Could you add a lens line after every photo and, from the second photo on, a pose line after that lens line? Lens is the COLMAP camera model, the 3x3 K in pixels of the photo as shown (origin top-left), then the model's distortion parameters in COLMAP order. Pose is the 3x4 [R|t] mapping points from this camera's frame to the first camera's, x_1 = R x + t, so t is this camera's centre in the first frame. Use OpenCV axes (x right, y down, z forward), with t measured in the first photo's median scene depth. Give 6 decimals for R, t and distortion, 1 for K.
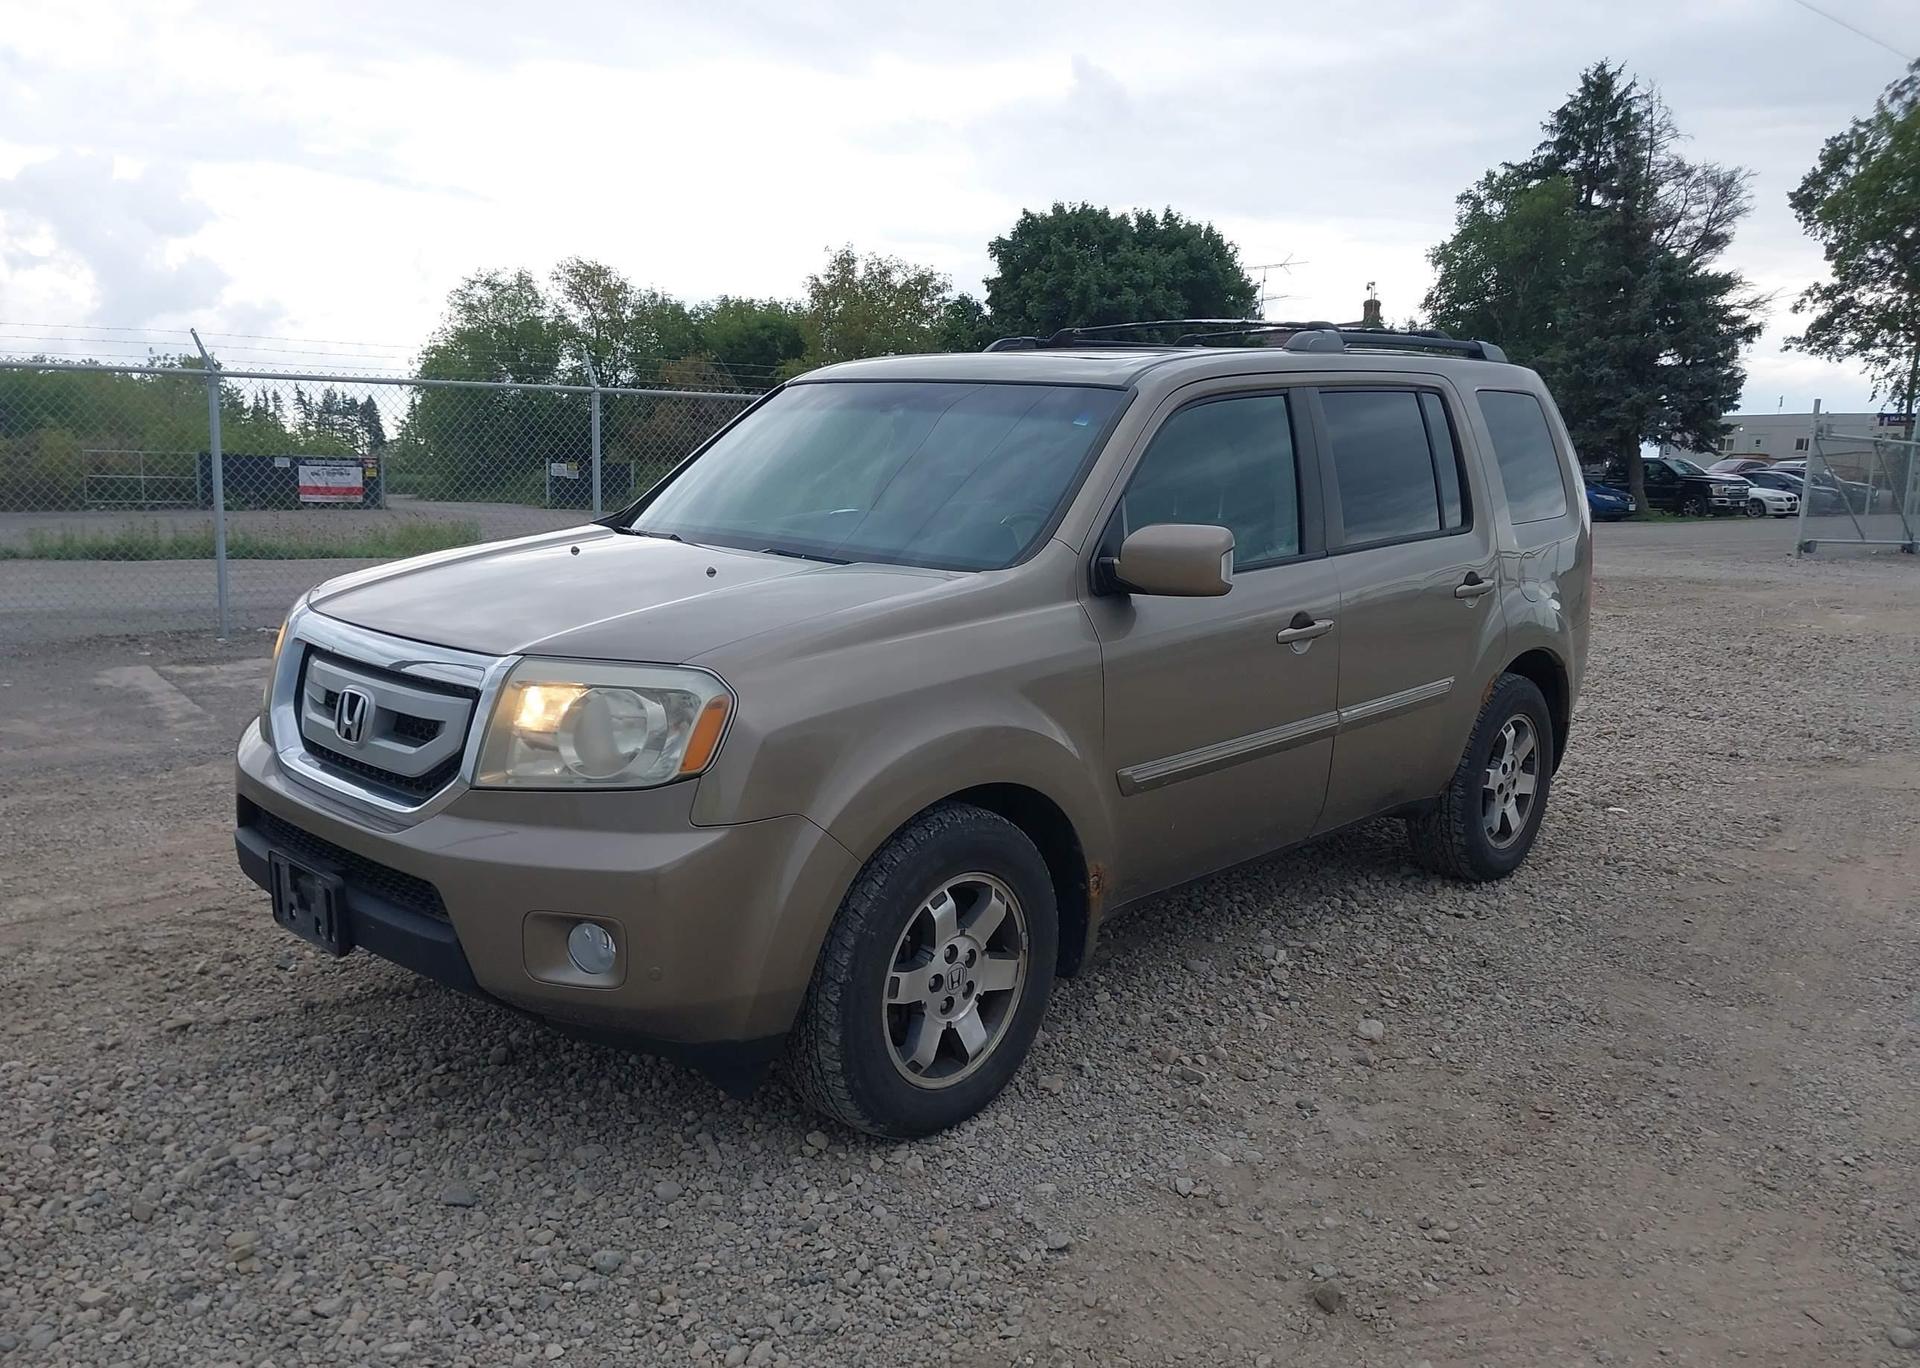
lens RADIAL K [[1512.2, 0, 963.9], [0, 1512.2, 618.7], [0, 0, 1]] dist [0.038901, -0.053912]
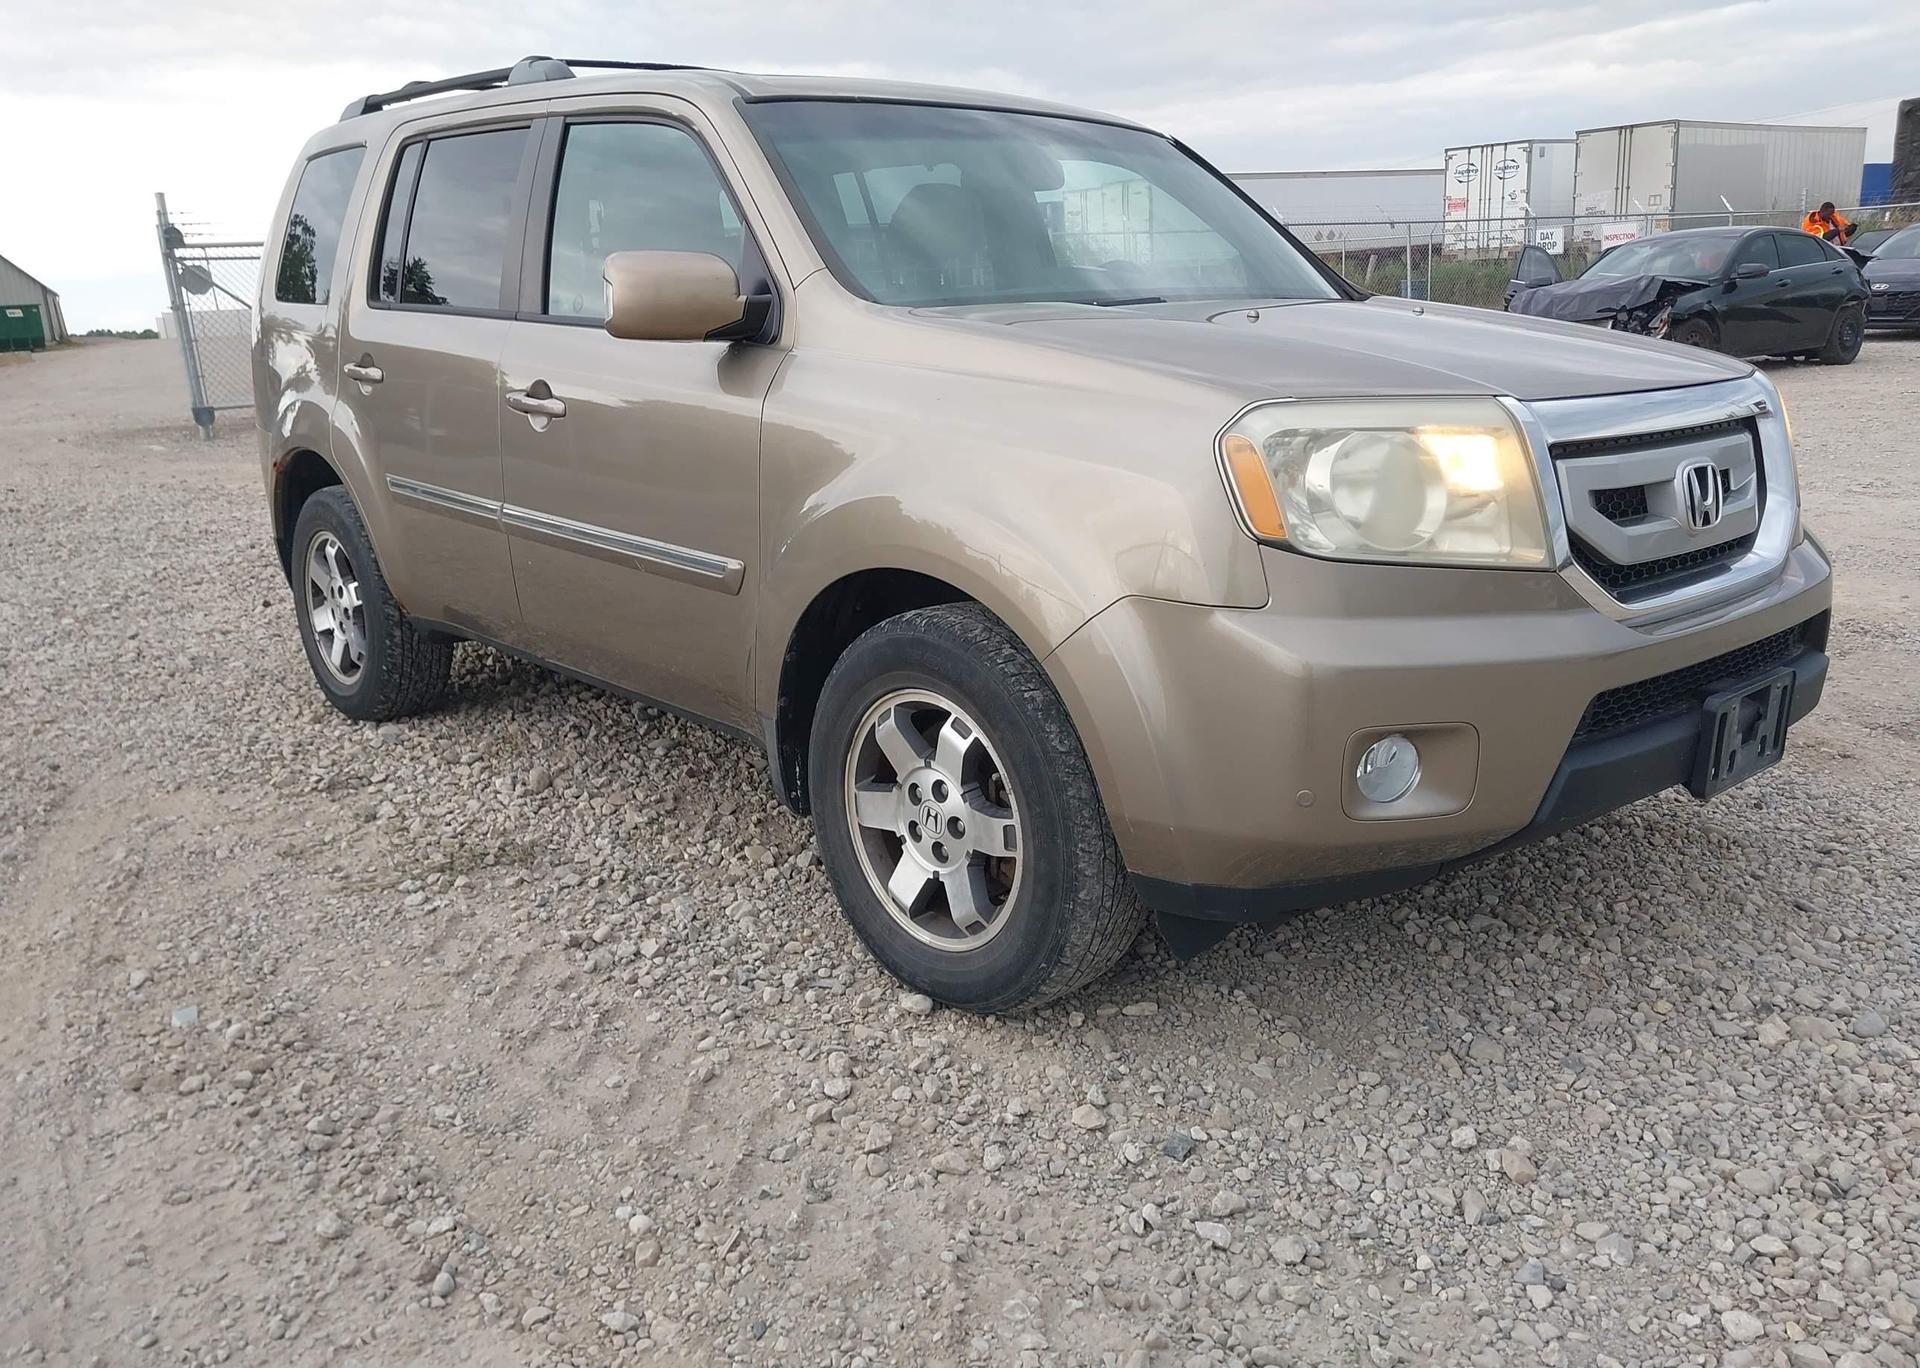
lens RADIAL K [[1512.2, 0, 963.9], [0, 1512.2, 618.7], [0, 0, 1]] dist [0.038901, -0.053912]
pose [[0.084639, -0.237772, 0.967626, -0.919829], [0.156782, 0.962192, 0.222723, -0.083868], [-0.984000, 0.132856, 0.118718, 0.980059]]
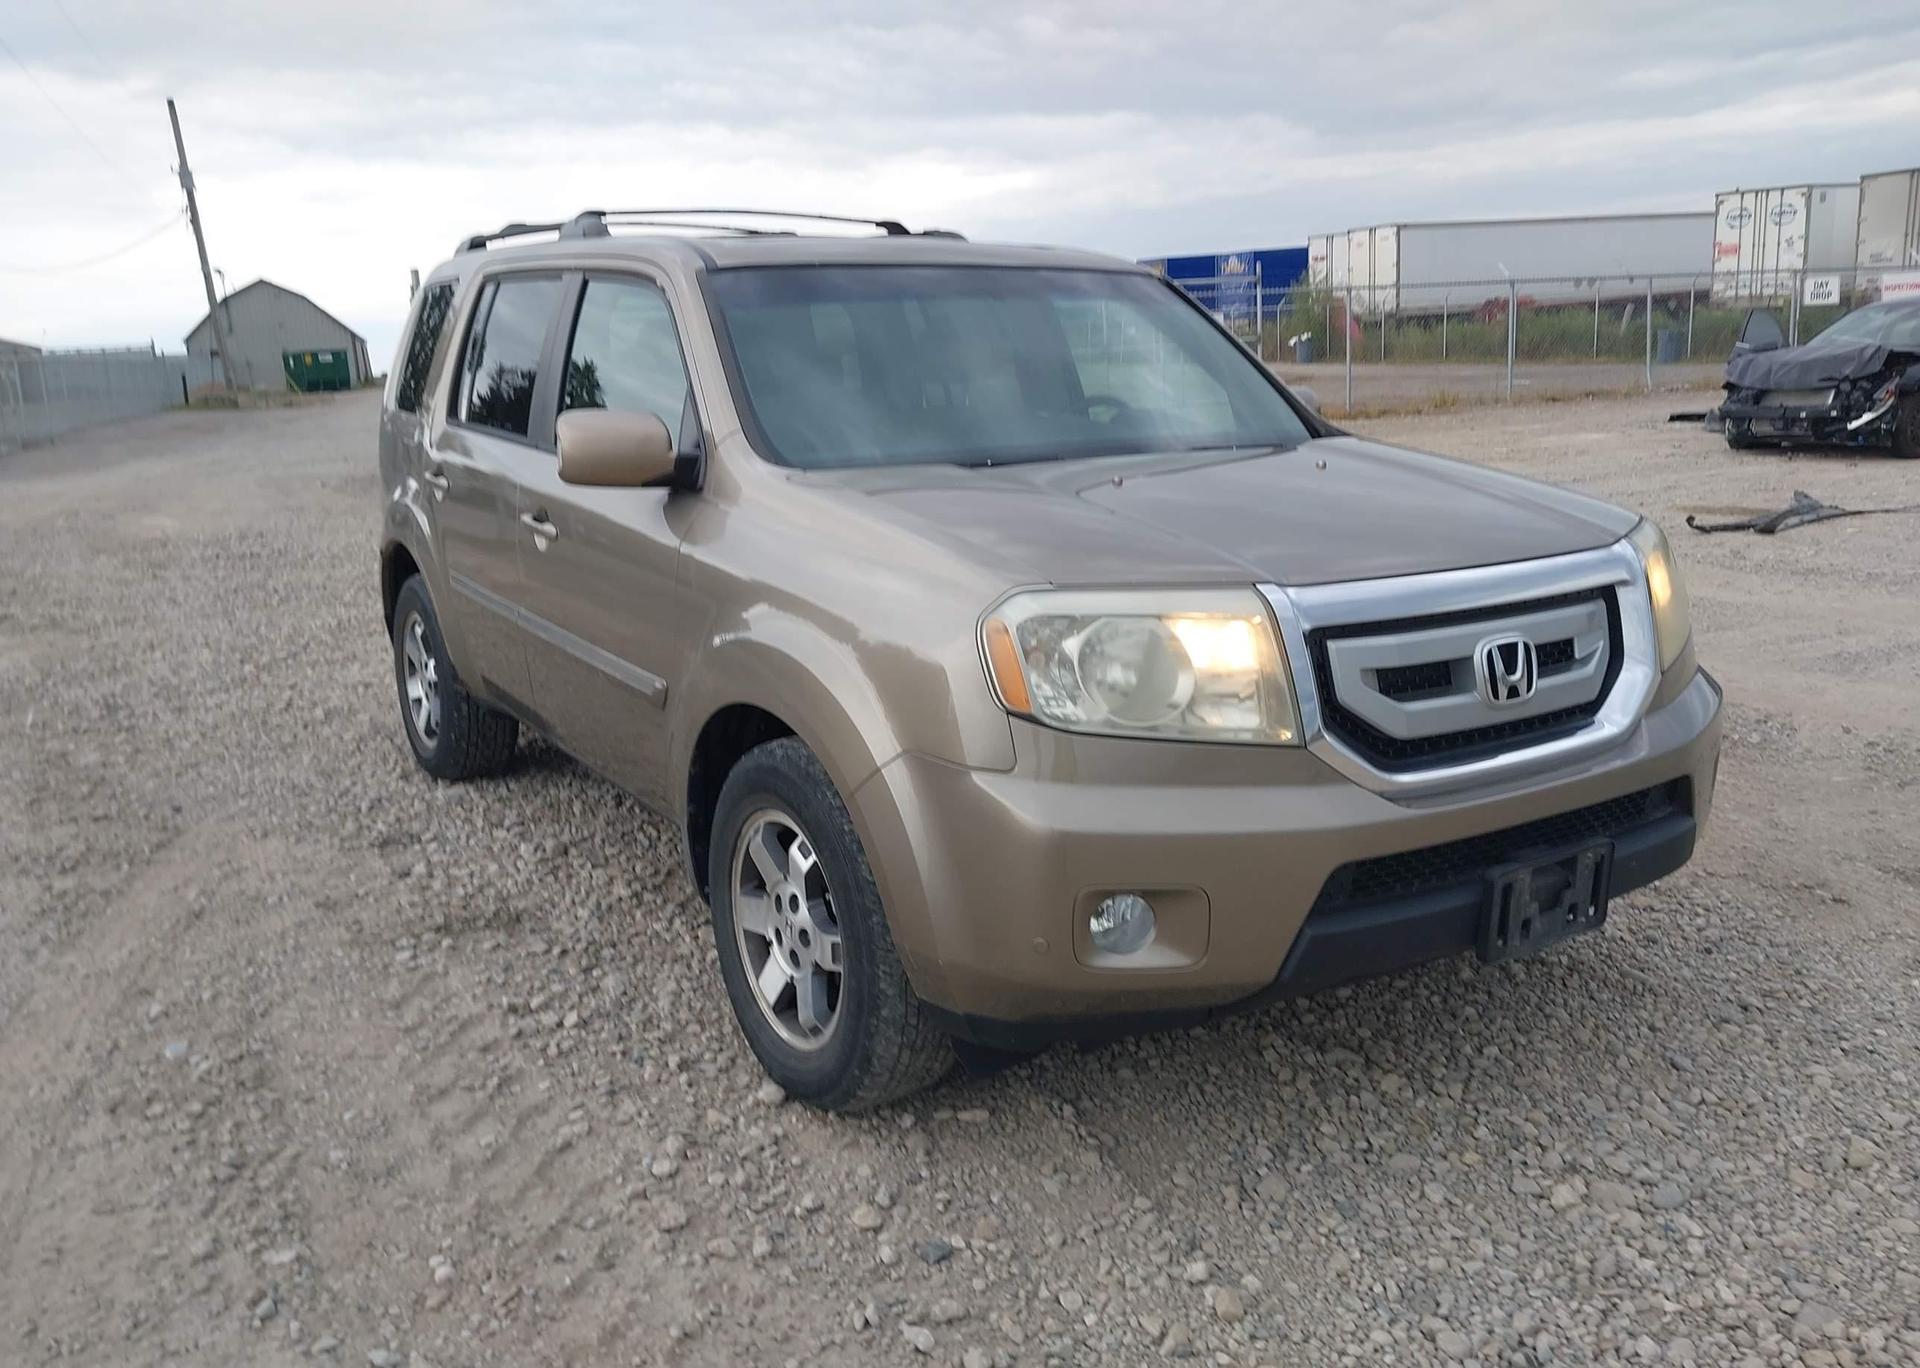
lens RADIAL K [[1498.7, 0, 968.8], [0, 1498.7, 575.4], [0, 0, 1]] dist [0.003686, -0.004166]
pose [[0.245150, -0.183155, 0.952027, -0.943976], [0.149473, 0.977391, 0.149545, -0.116220], [-0.957893, 0.105641, 0.266984, 0.803835]]
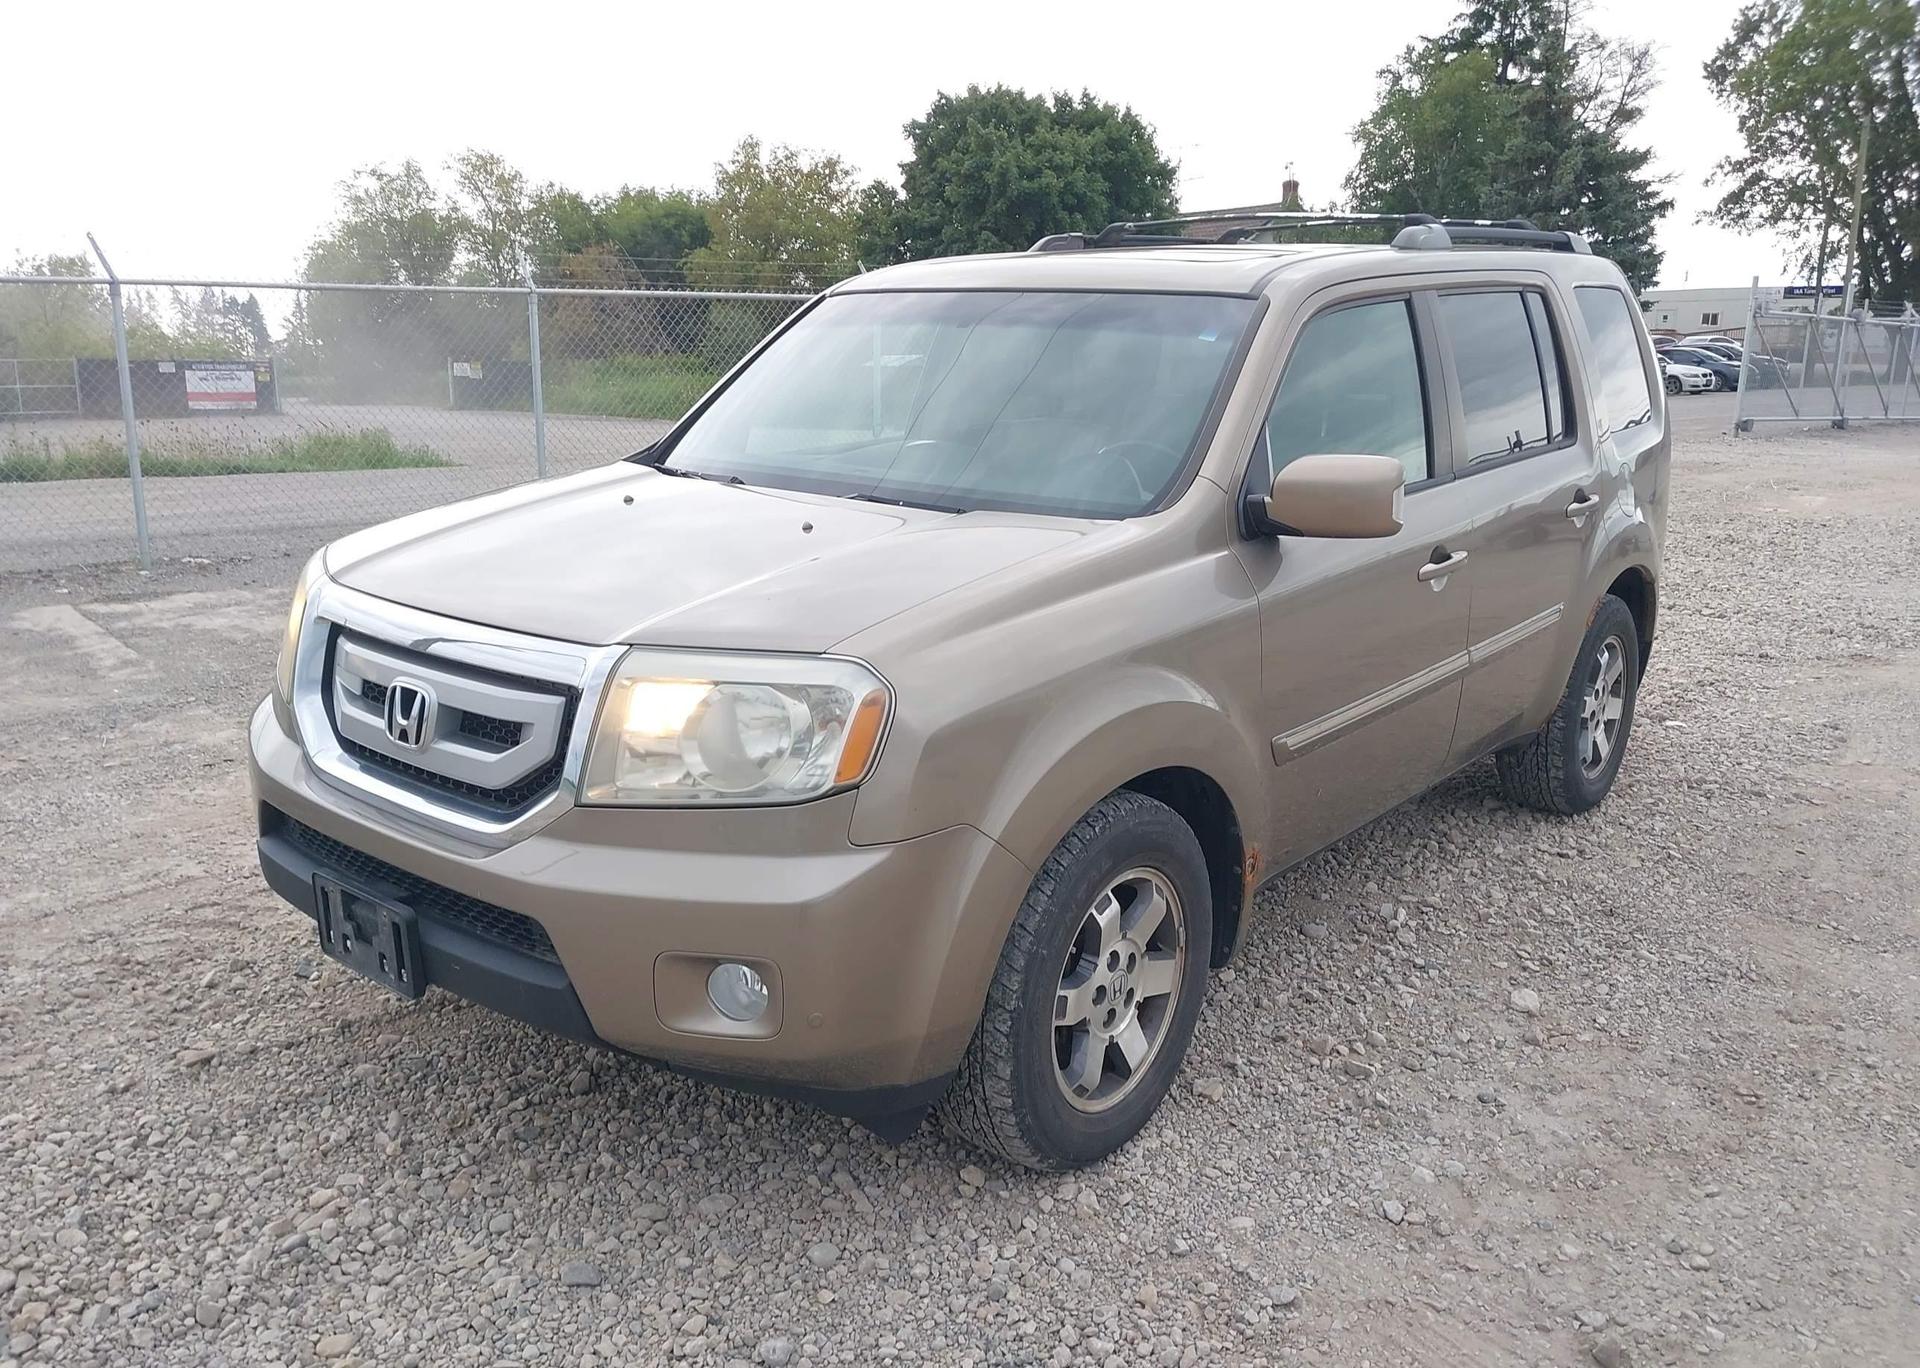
lens RADIAL K [[1512.2, 0, 963.9], [0, 1512.2, 618.7], [0, 0, 1]] dist [0.038901, -0.053912]
pose [[0.997941, -0.030019, 0.056680, -0.105452], [0.025860, 0.997015, 0.072749, -0.032511], [-0.058695, -0.071134, 0.995738, 0.107199]]
